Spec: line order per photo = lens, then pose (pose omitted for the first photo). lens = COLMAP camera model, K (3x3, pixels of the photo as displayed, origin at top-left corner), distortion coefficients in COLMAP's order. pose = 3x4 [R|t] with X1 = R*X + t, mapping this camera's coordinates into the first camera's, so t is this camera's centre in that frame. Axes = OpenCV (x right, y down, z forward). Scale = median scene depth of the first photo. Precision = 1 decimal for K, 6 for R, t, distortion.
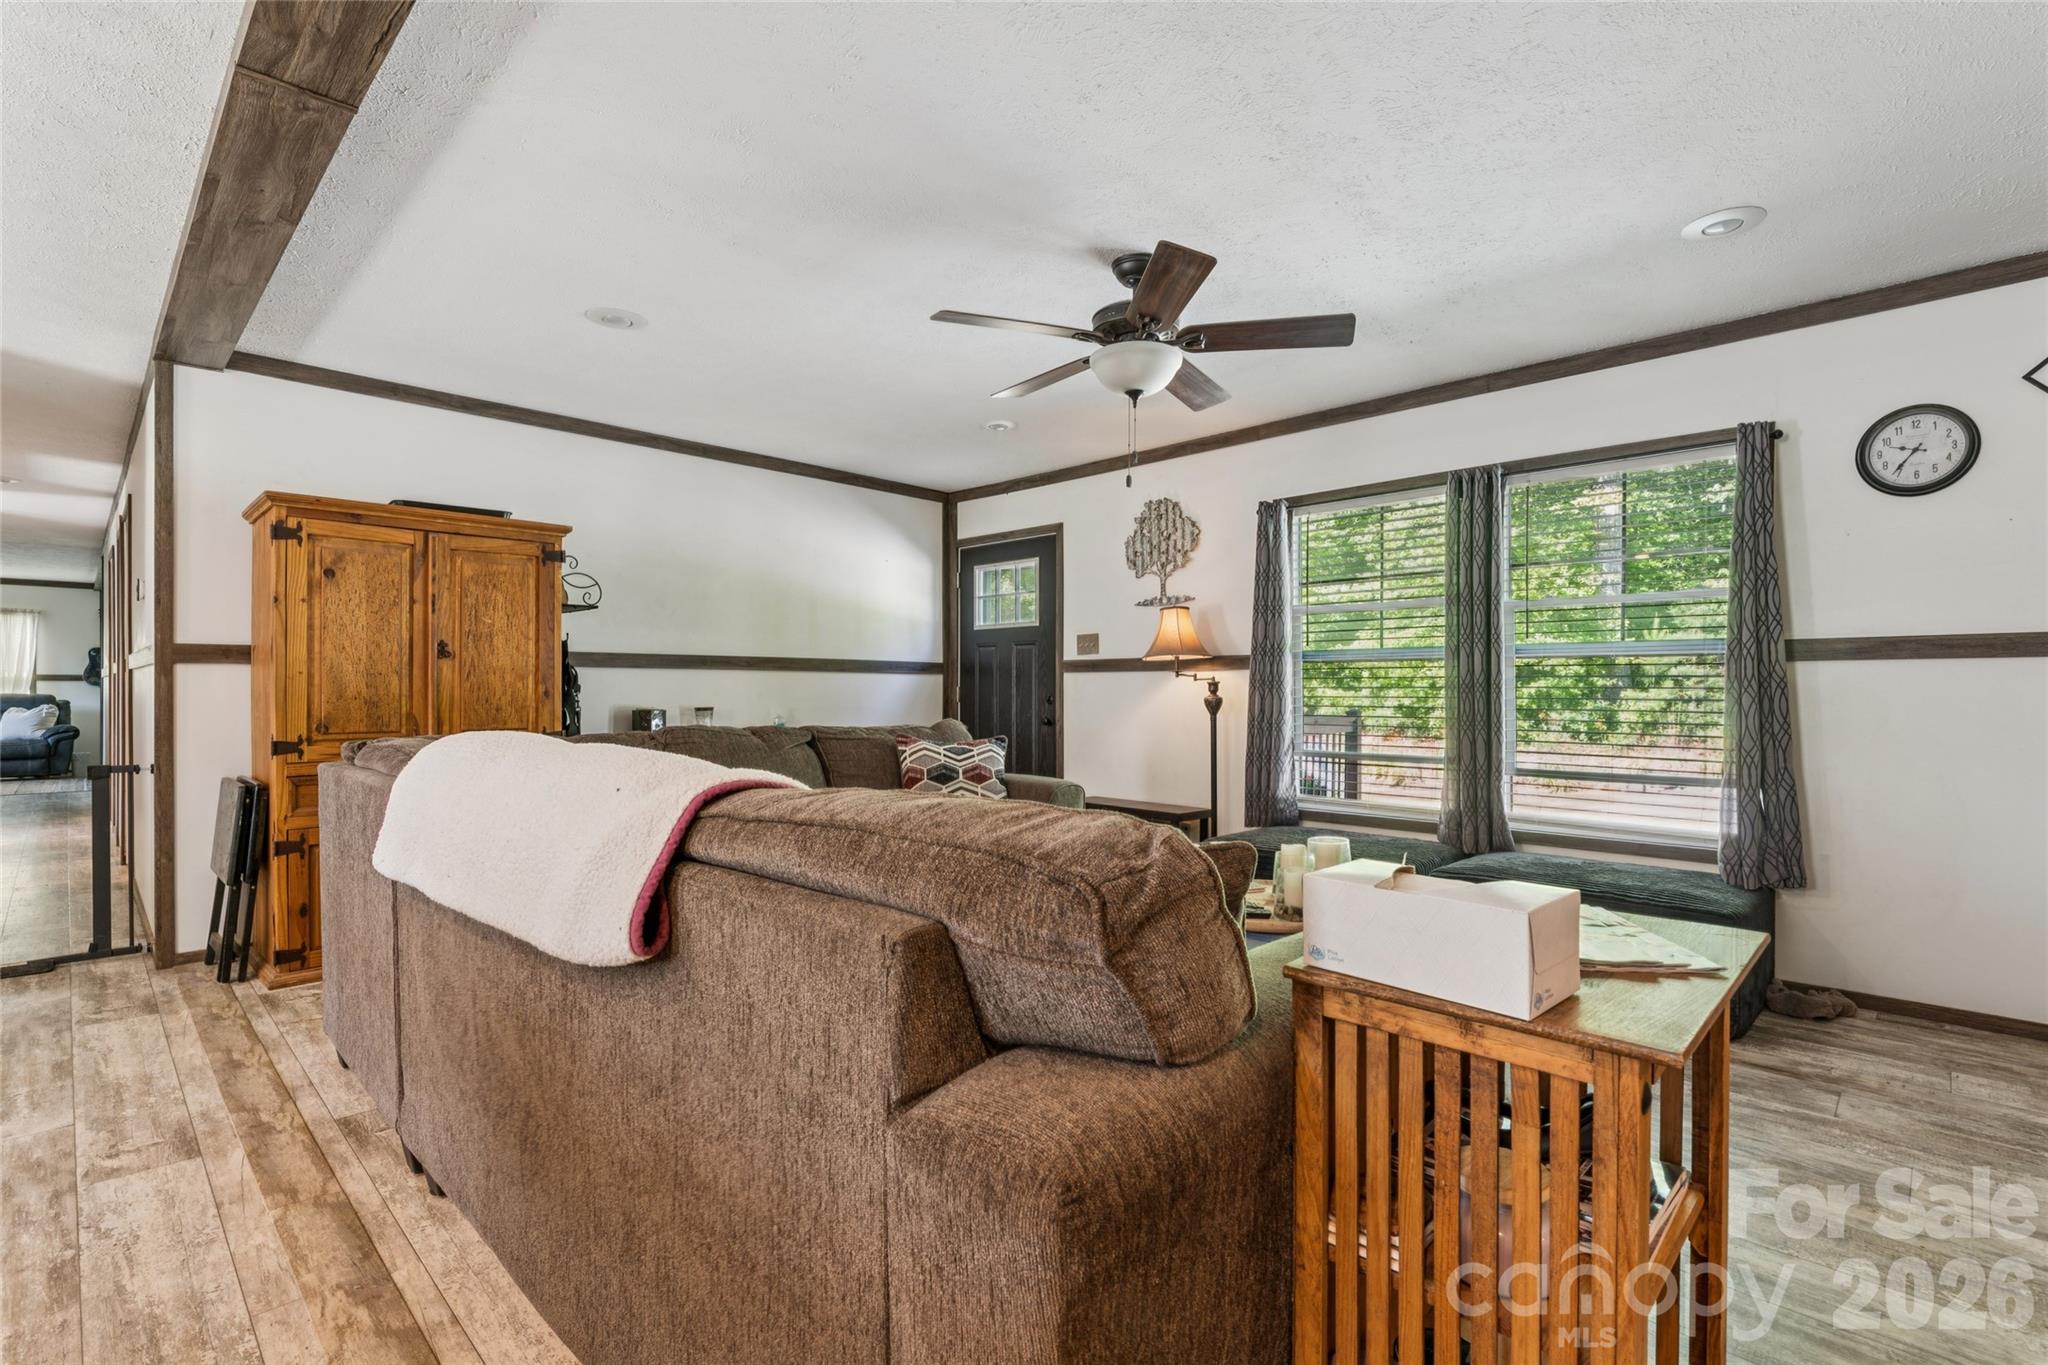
lens RADIAL K [[933.9, 0, 1042.4], [0, 933.9, 700.4], [0, 0, 1]] dist [-0.002379, -0.000346]
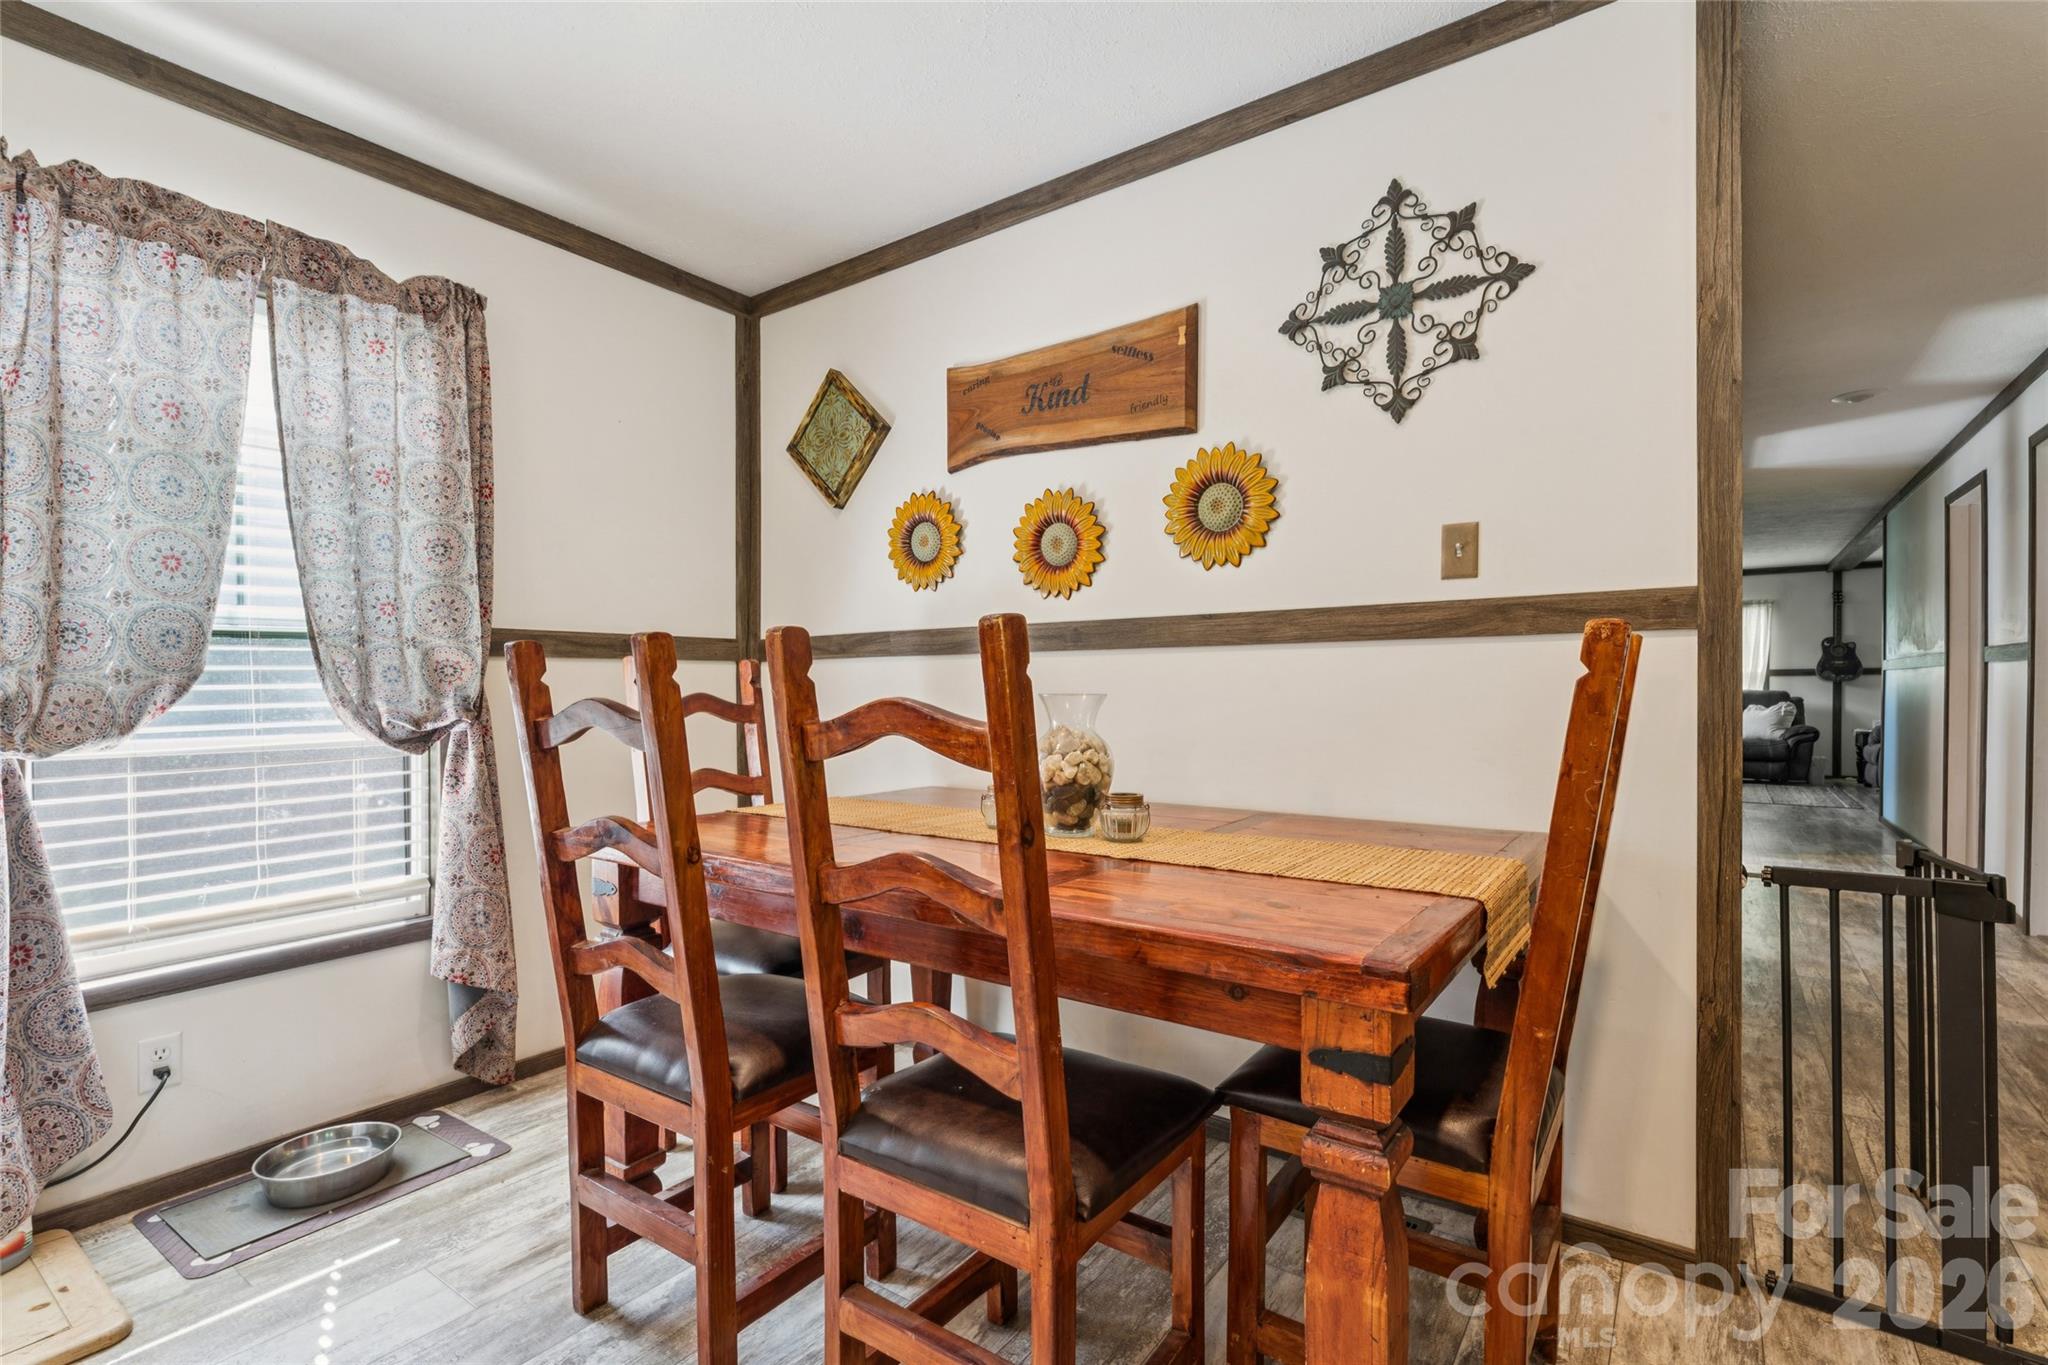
lens RADIAL K [[938.0, 0, 1027.5], [0, 938.0, 689.5], [0, 0, 1]] dist [0.002535, 0.000032]
pose [[0.139242, 0.001969, -0.990256, -0.573298], [-0.007264, 0.999973, 0.000967, -0.007189], [0.990232, 0.007059, 0.139253, 0.302506]]
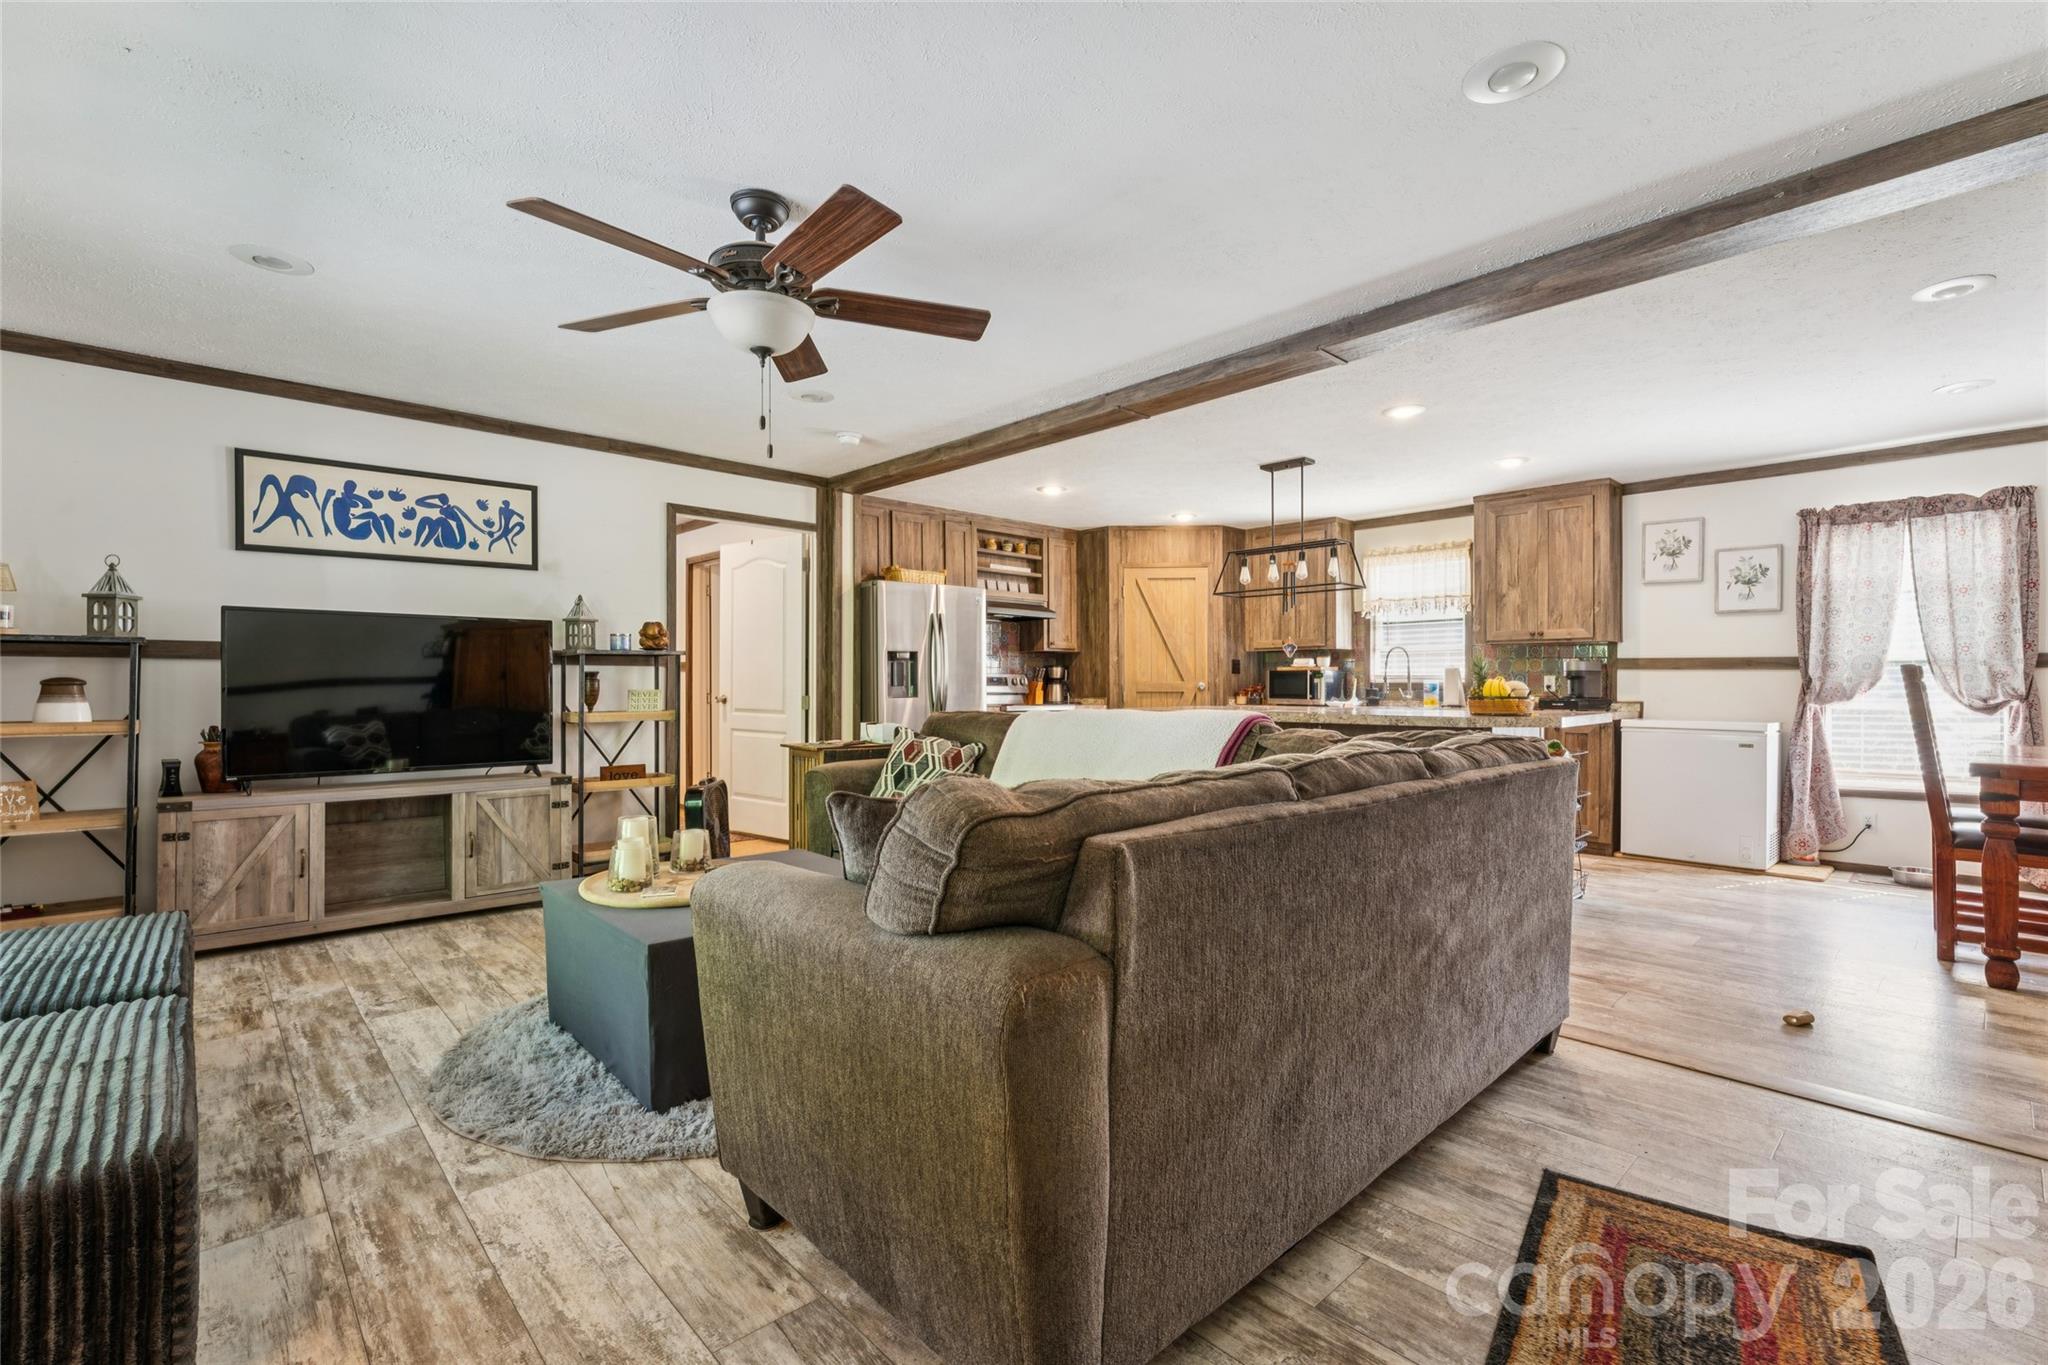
lens RADIAL K [[895.9, 0, 1027.6], [0, 895.9, 684.7], [0, 0, 1]] dist [-0.000267, -0.000314]
pose [[-0.998318, -0.001693, 0.057959, -0.120398], [-0.001130, 0.999952, 0.009746, -0.012632], [-0.057973, 0.009664, -0.998271, 1.067483]]
